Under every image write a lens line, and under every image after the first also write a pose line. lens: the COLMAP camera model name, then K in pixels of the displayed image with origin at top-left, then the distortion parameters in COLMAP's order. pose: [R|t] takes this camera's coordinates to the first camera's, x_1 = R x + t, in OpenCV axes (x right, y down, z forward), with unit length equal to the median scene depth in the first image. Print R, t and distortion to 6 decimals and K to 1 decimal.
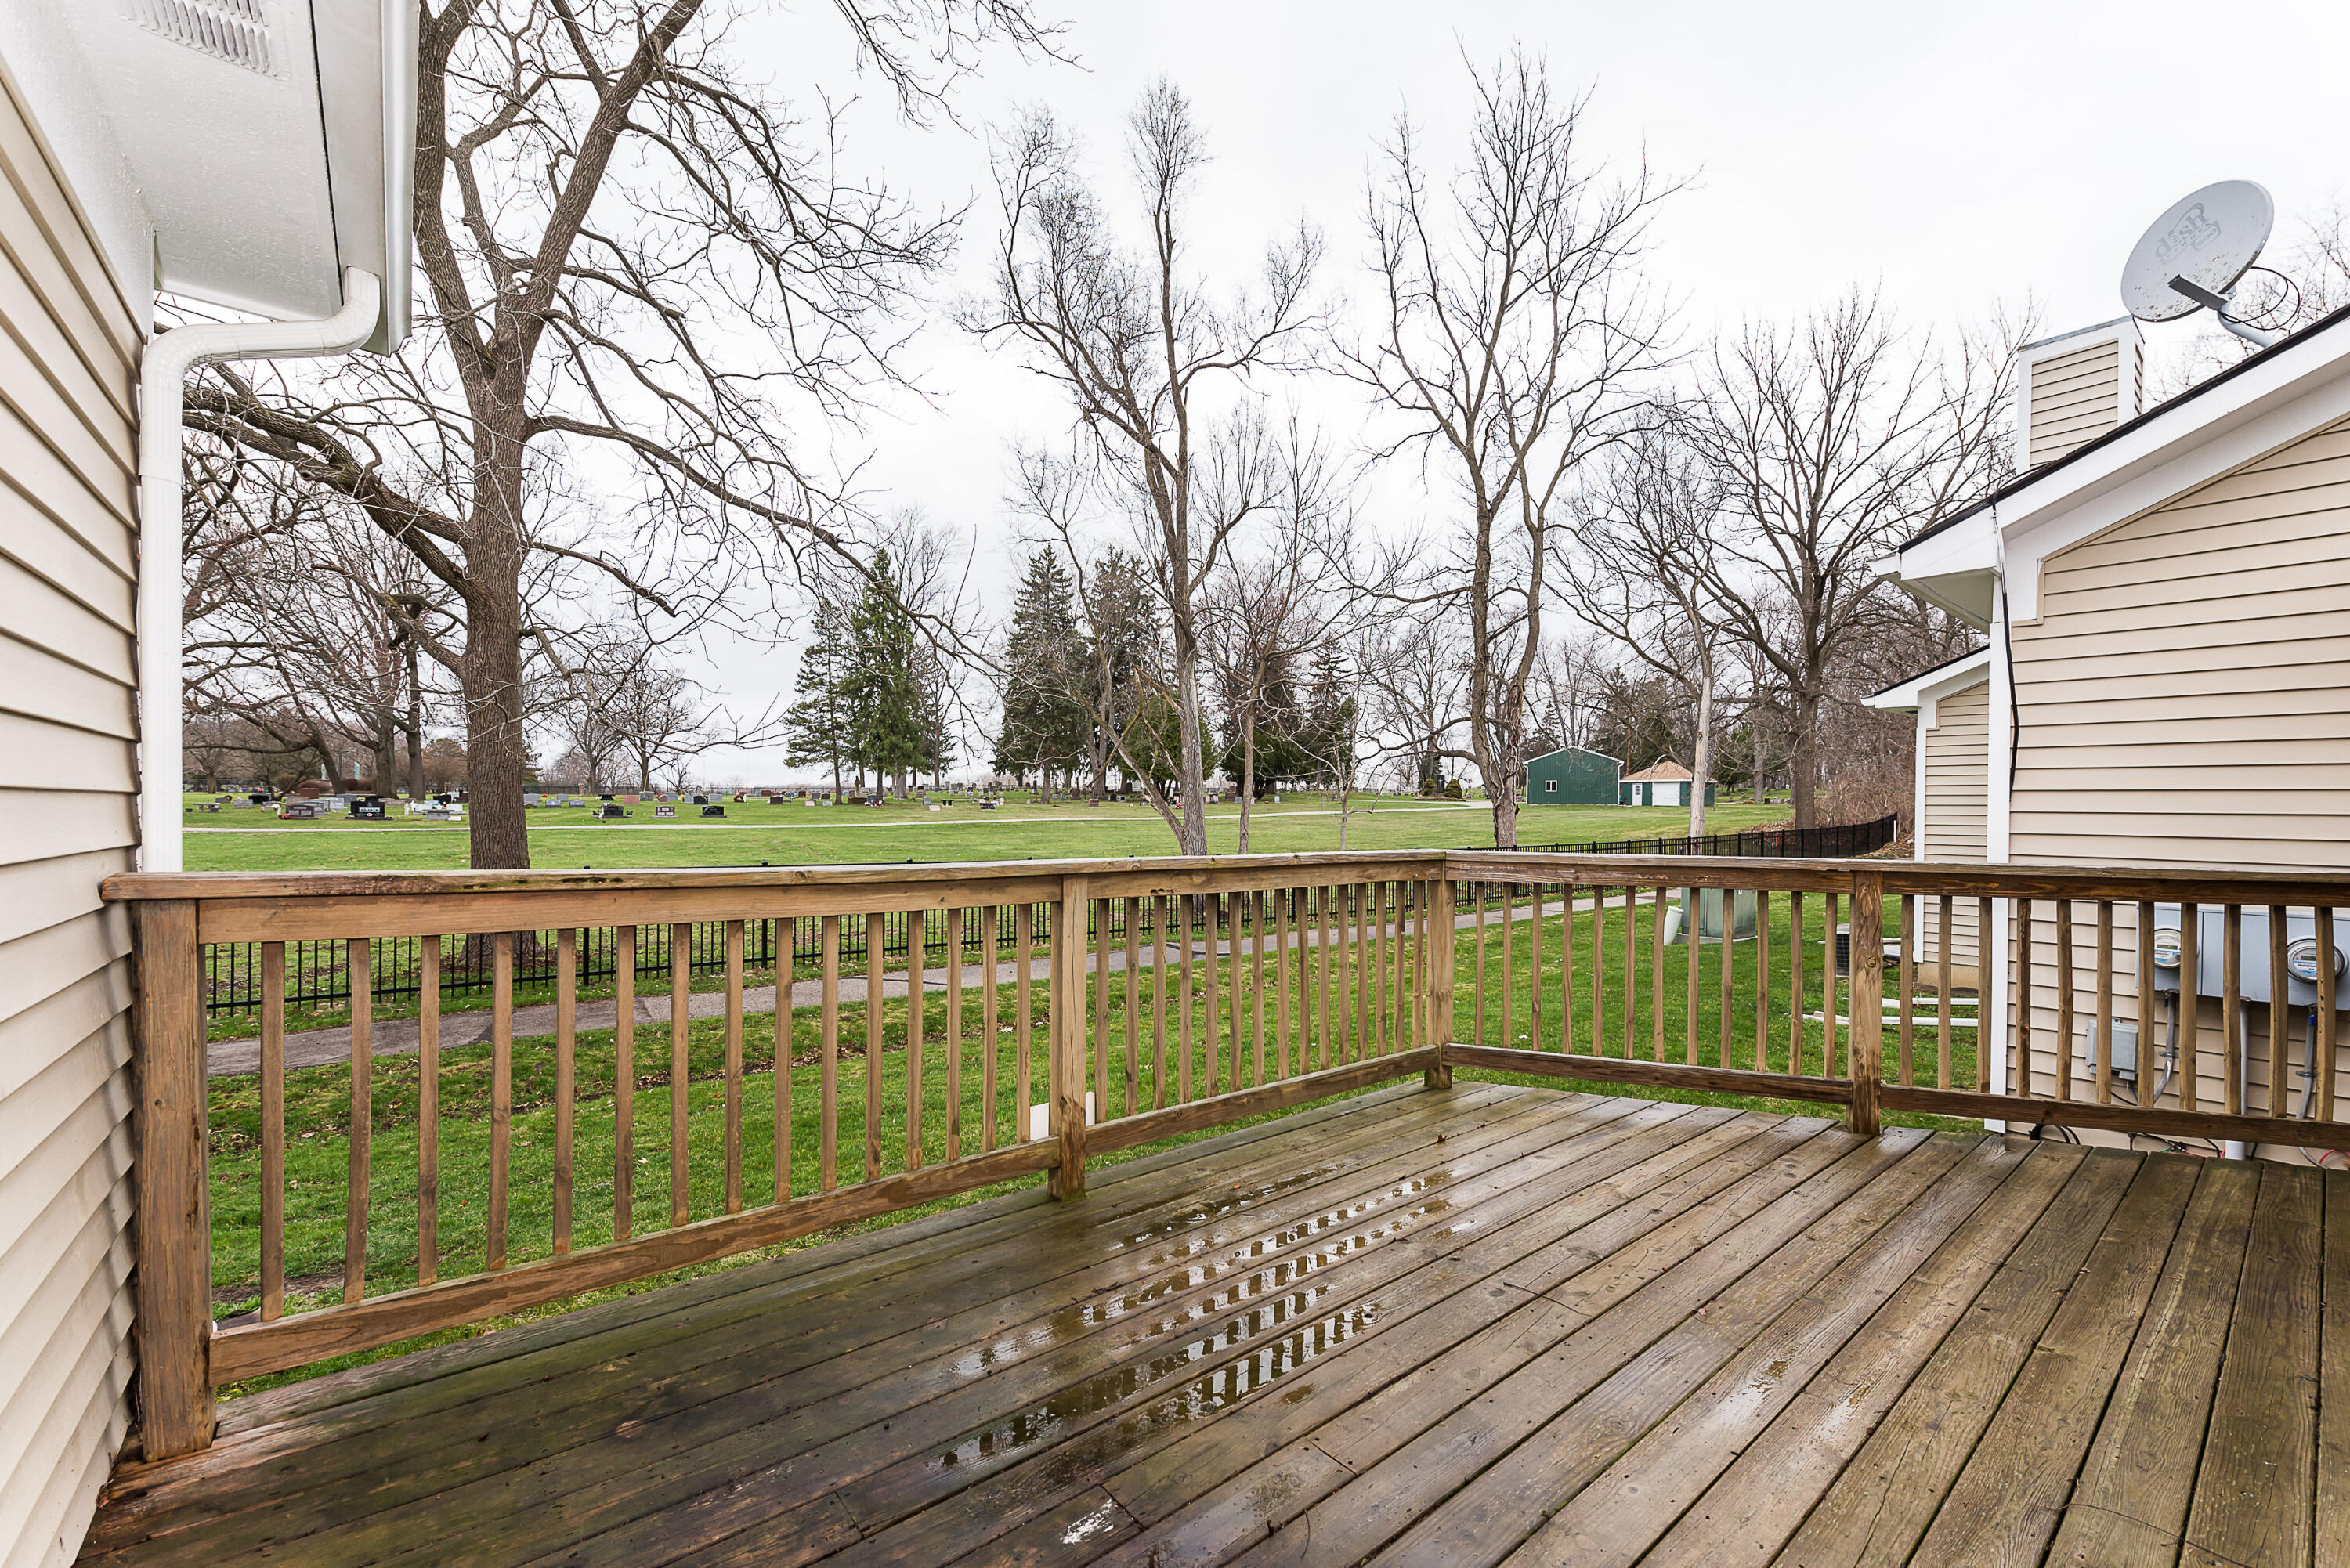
lens RADIAL K [[966.5, 0, 1224.5], [0, 966.5, 814.8], [0, 0, 1]] dist [-0.008729, -0.000663]
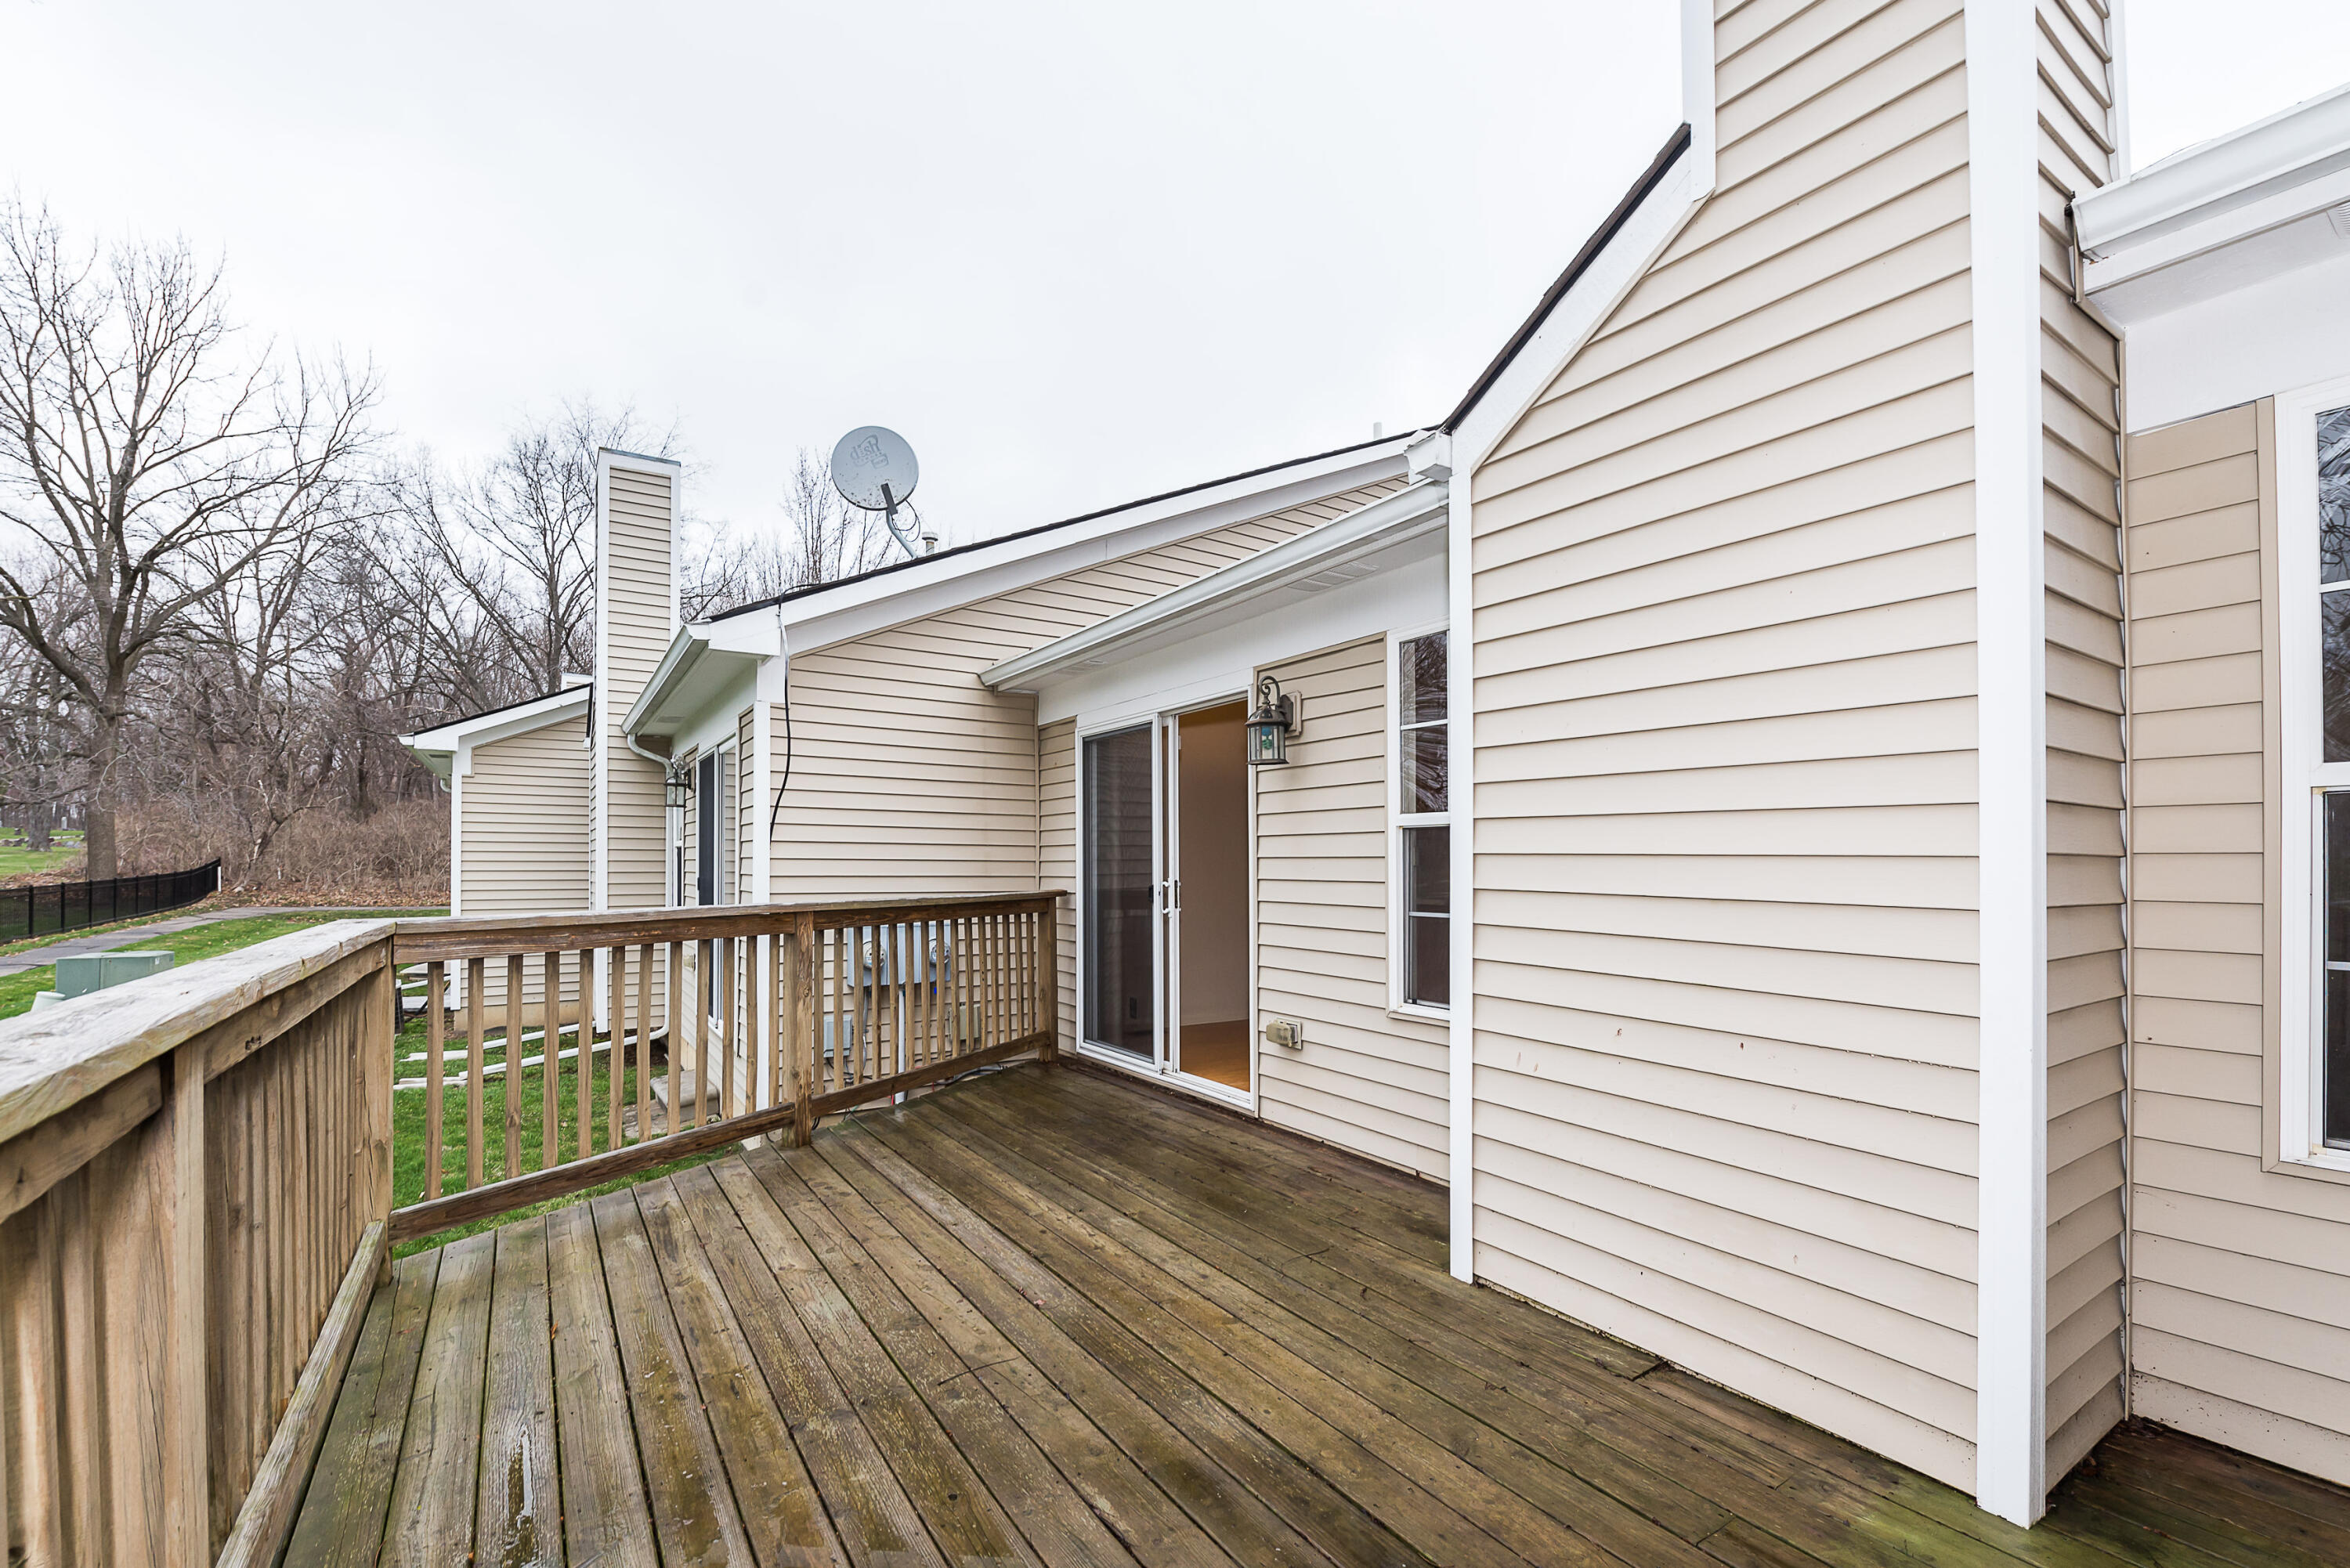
lens RADIAL K [[1000.6, 0, 1028.7], [0, 1000.6, 861.9], [0, 0, 1]] dist [-0.009431, -0.001474]
pose [[0.151176, -0.005236, 0.988493, -0.376886], [0.003372, 0.999983, 0.004781, -0.003646], [-0.988501, 0.002611, 0.151191, 0.476830]]
